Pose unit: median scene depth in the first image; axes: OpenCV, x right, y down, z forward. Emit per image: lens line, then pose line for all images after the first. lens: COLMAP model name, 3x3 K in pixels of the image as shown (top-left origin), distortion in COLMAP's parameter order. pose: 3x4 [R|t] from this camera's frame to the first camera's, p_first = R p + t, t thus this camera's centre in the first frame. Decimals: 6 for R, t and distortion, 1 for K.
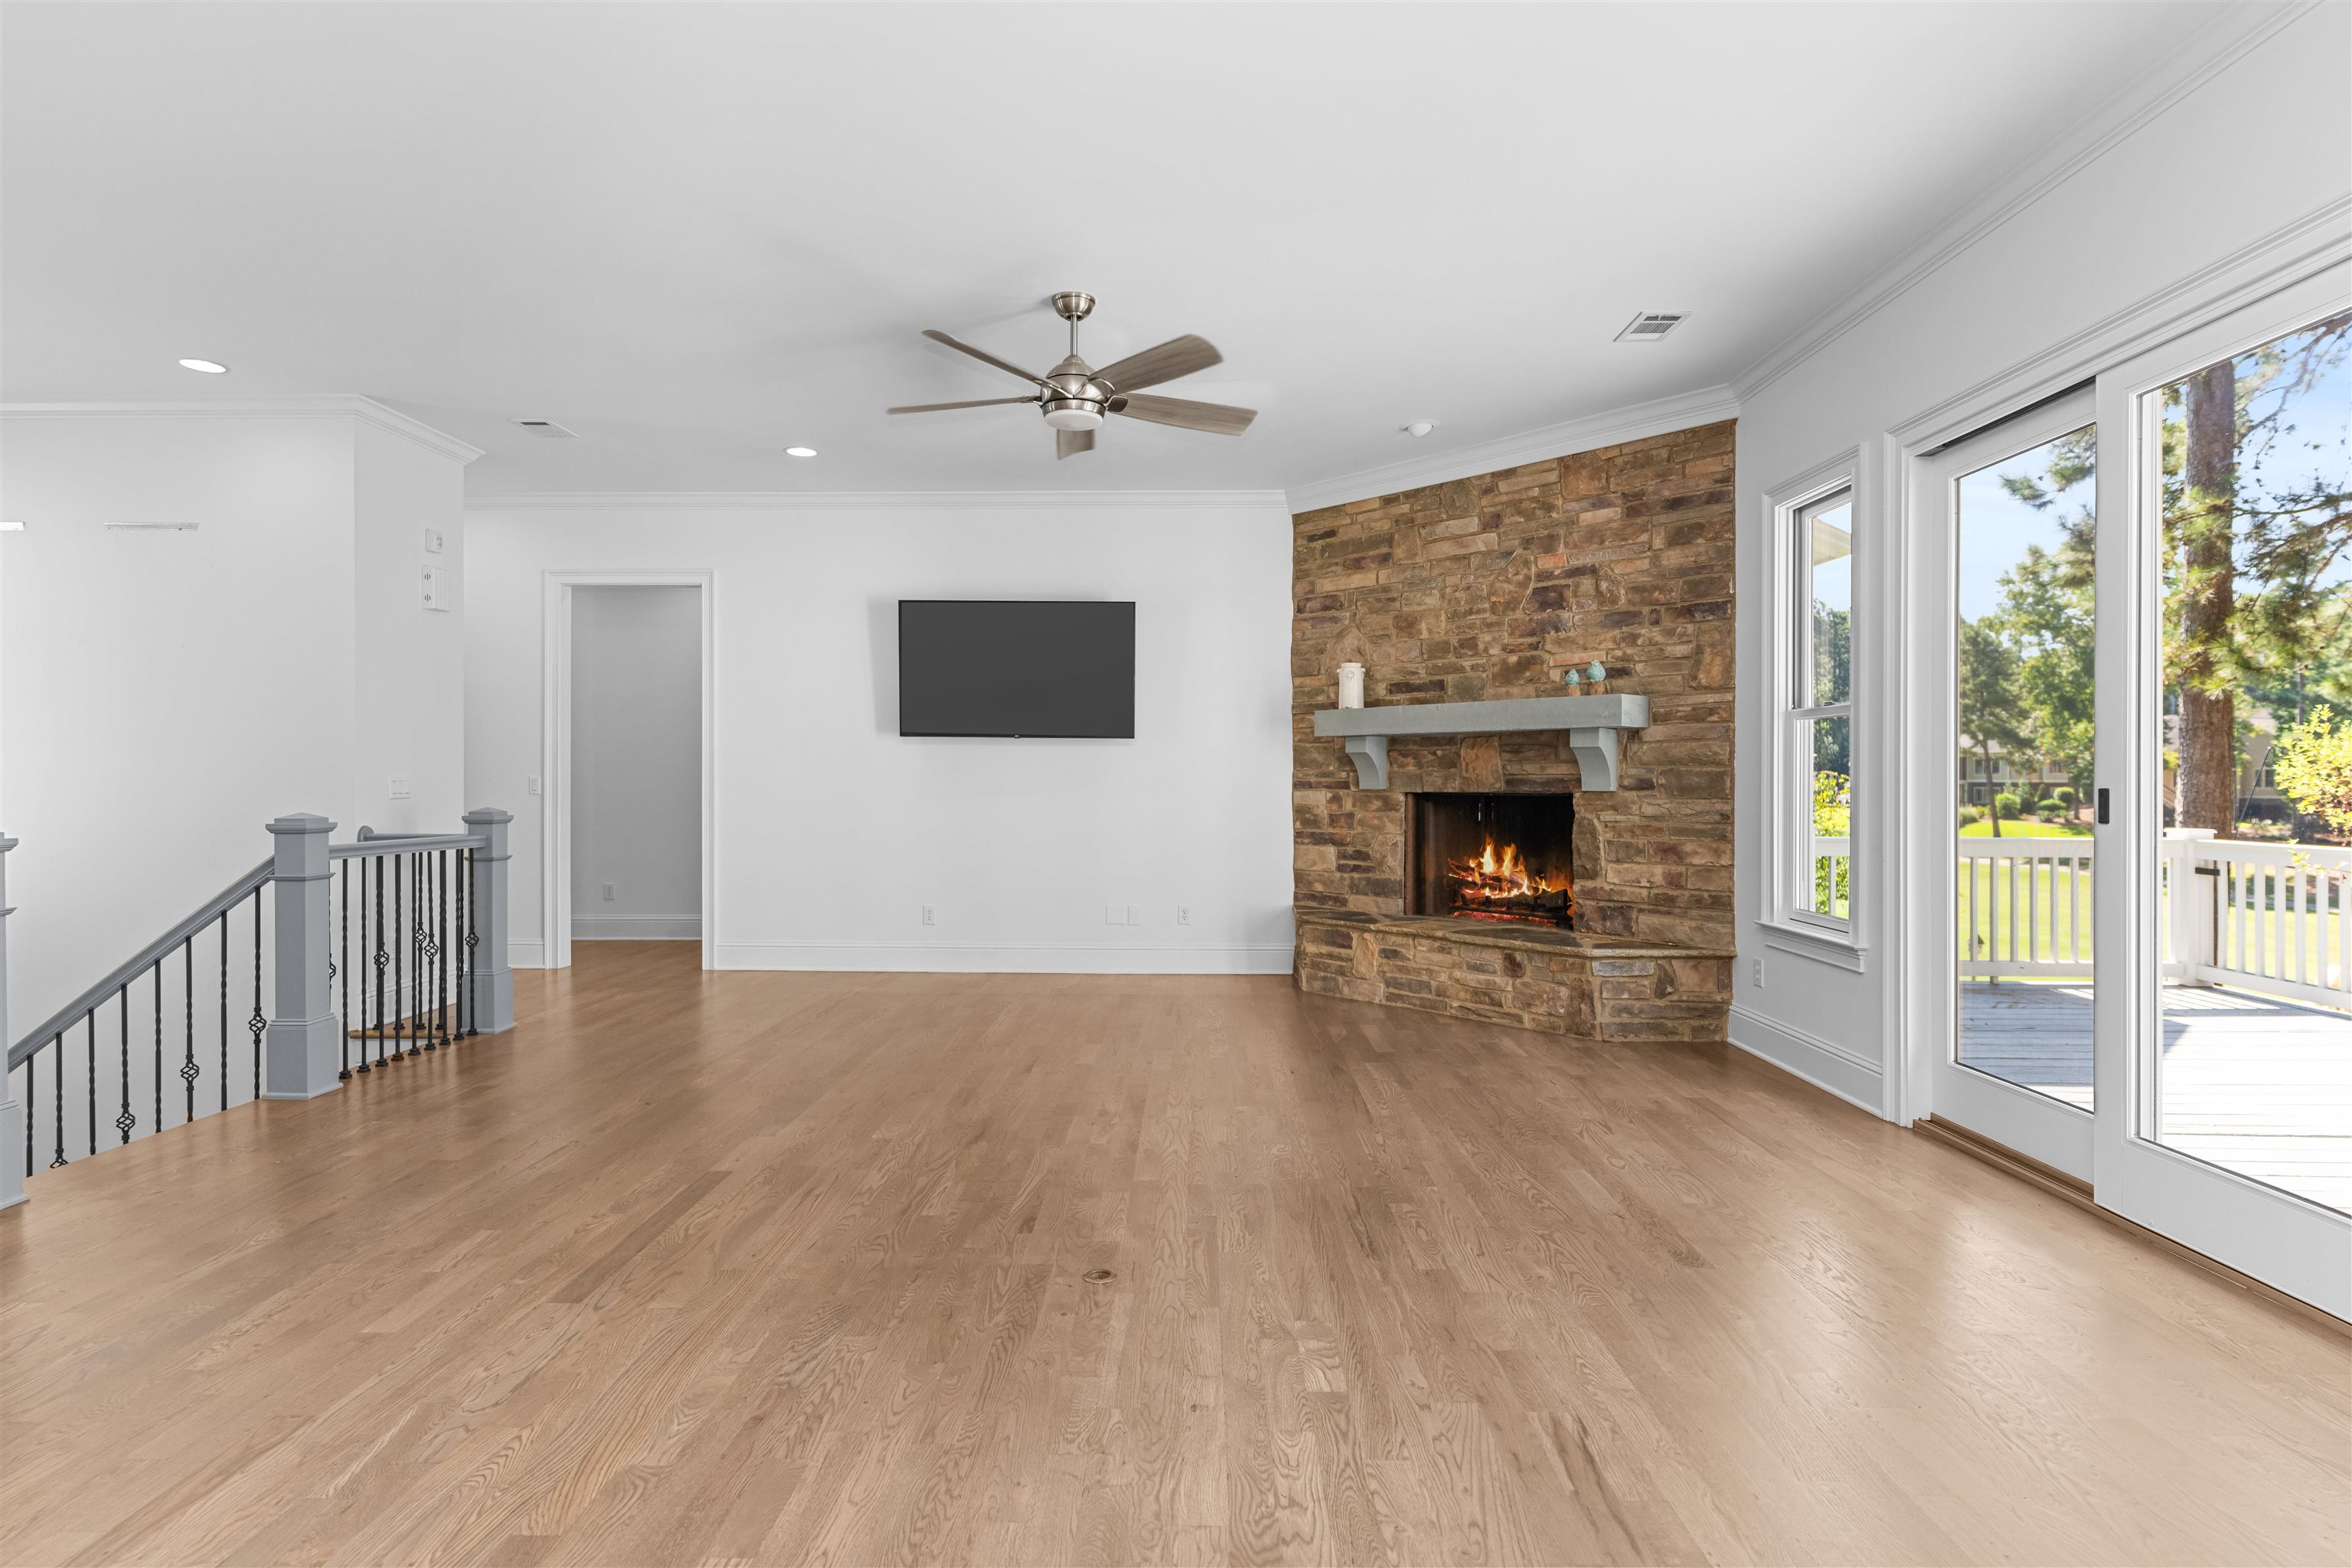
lens RADIAL K [[1174.7, 0, 1176.0], [0, 1174.7, 784.0], [0, 0, 1]] dist [0.001932, 0.000514]
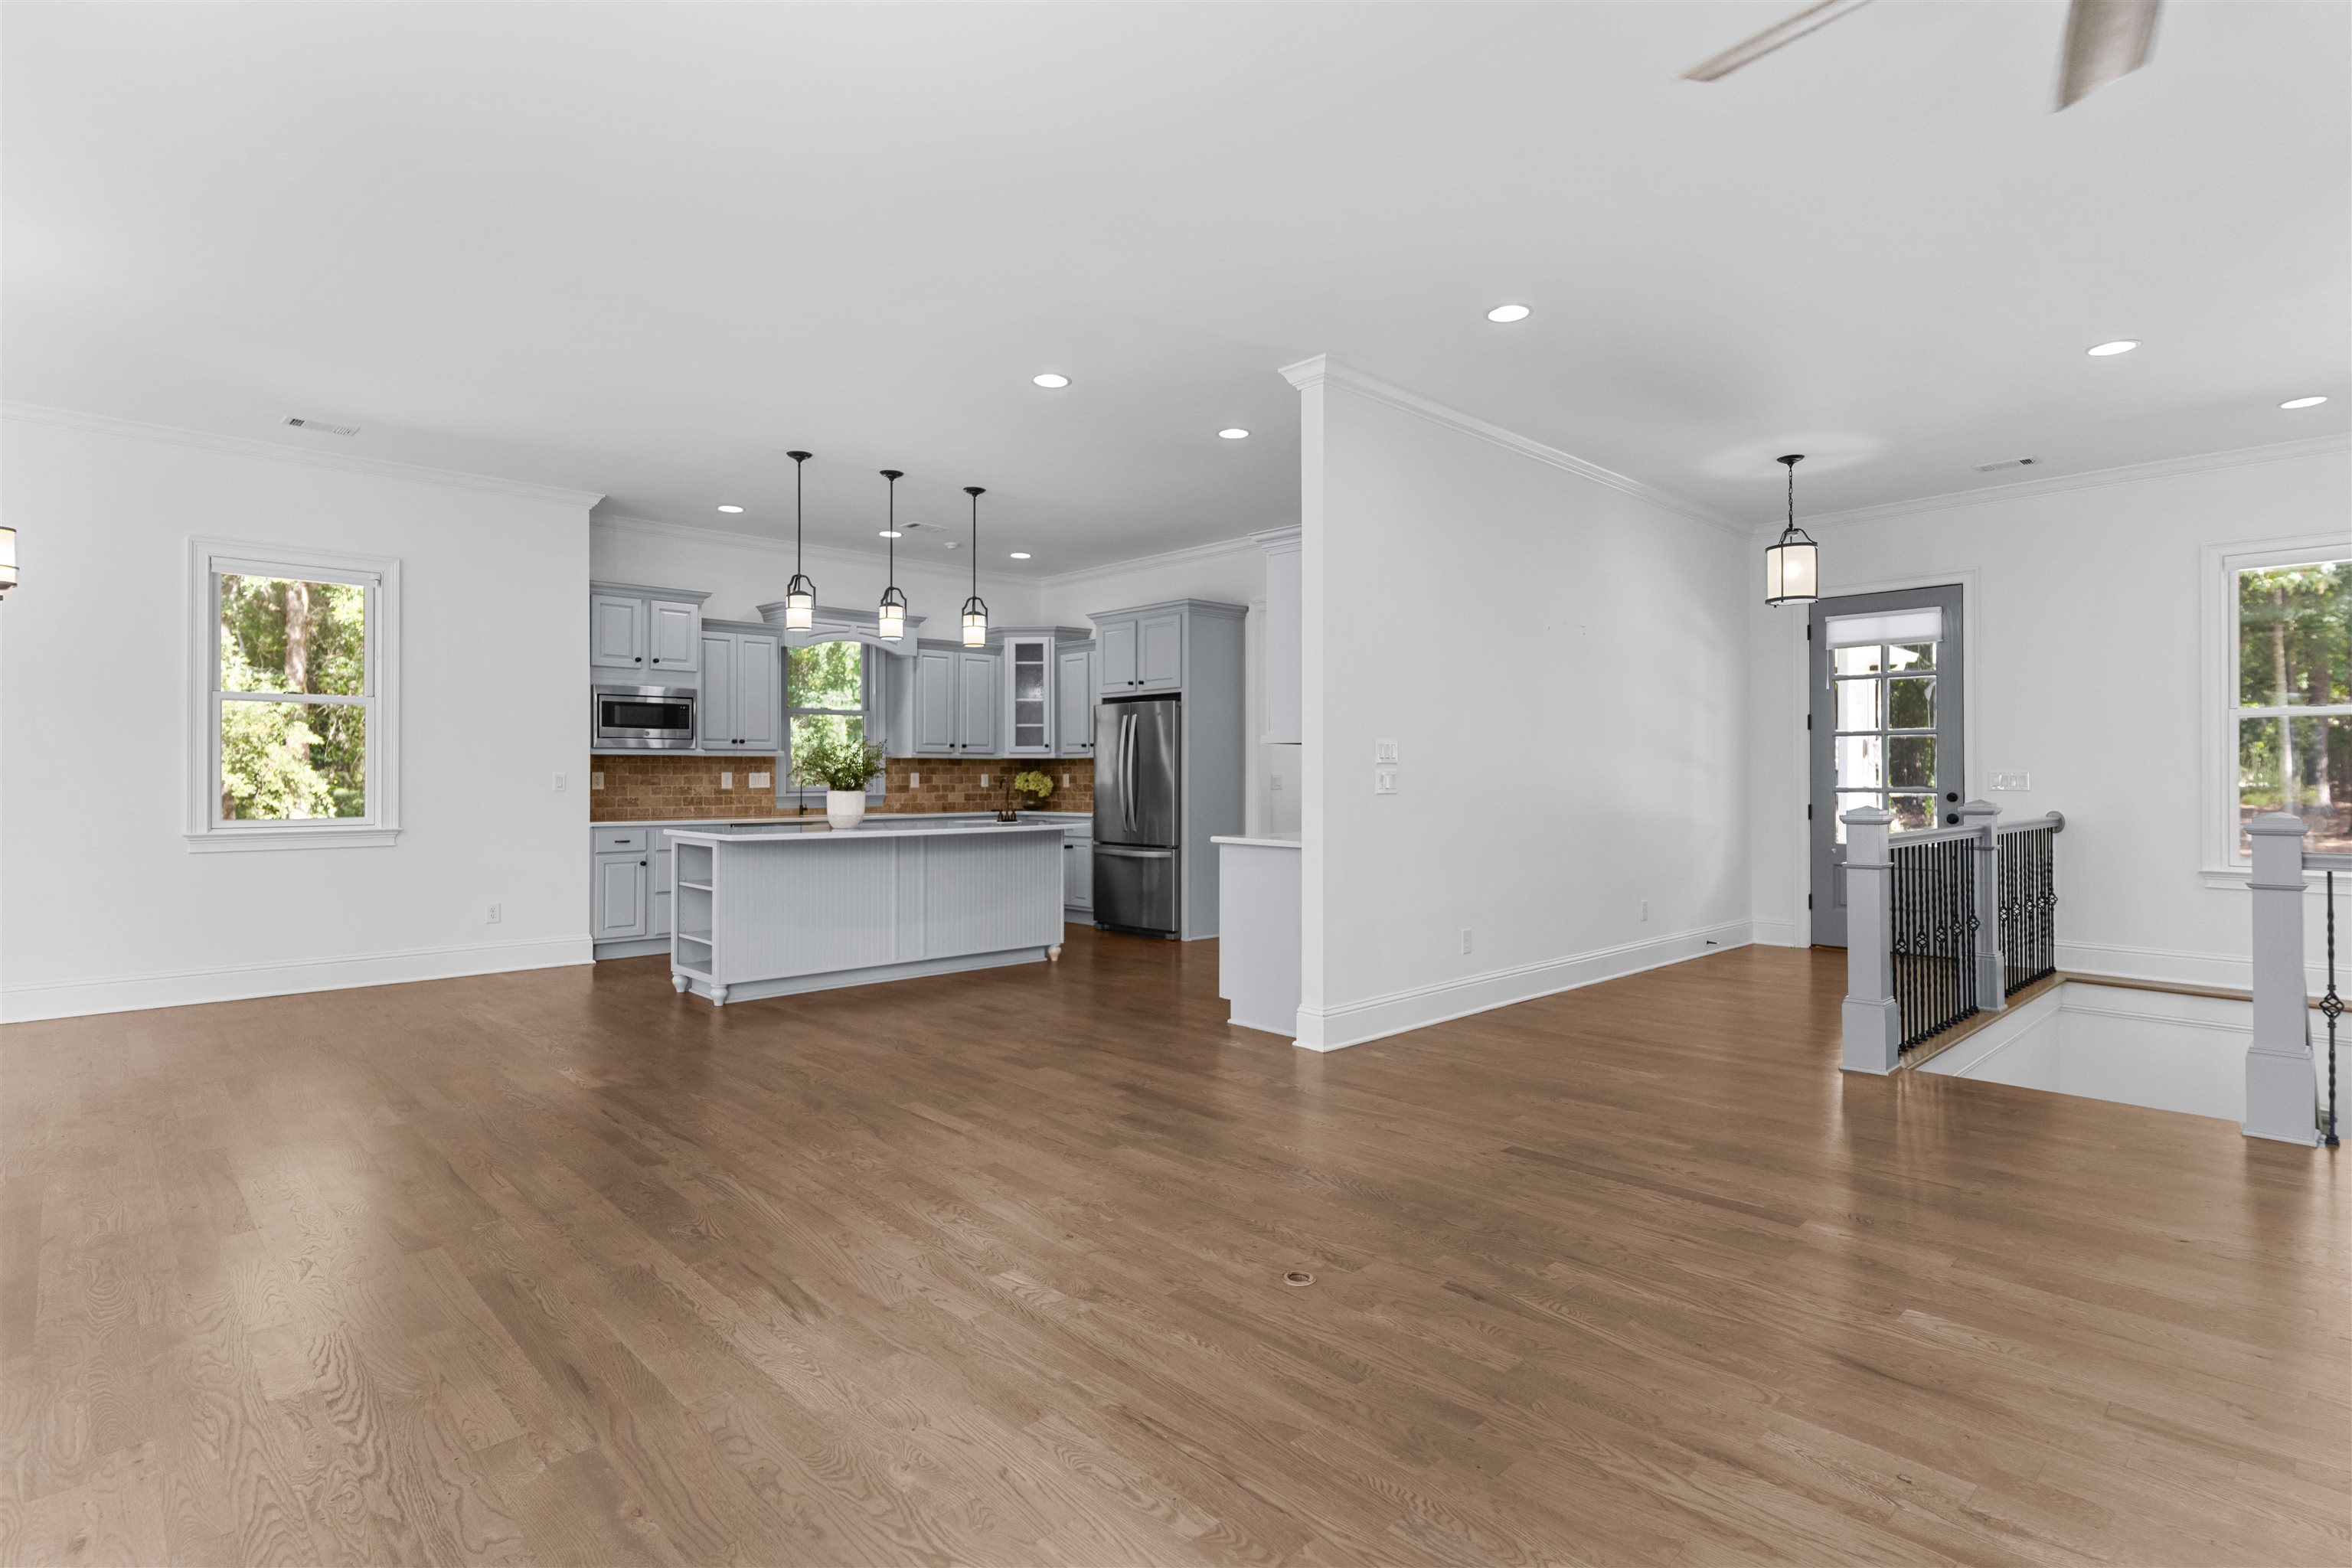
lens RADIAL K [[1174.7, 0, 1176.0], [0, 1174.7, 784.0], [0, 0, 1]] dist [0.001932, 0.000514]
pose [[-0.716775, 0.004722, -0.697288, 0.675974], [-0.001579, 0.999964, 0.008394, -0.002900], [0.697303, 0.007117, -0.716742, 1.592999]]
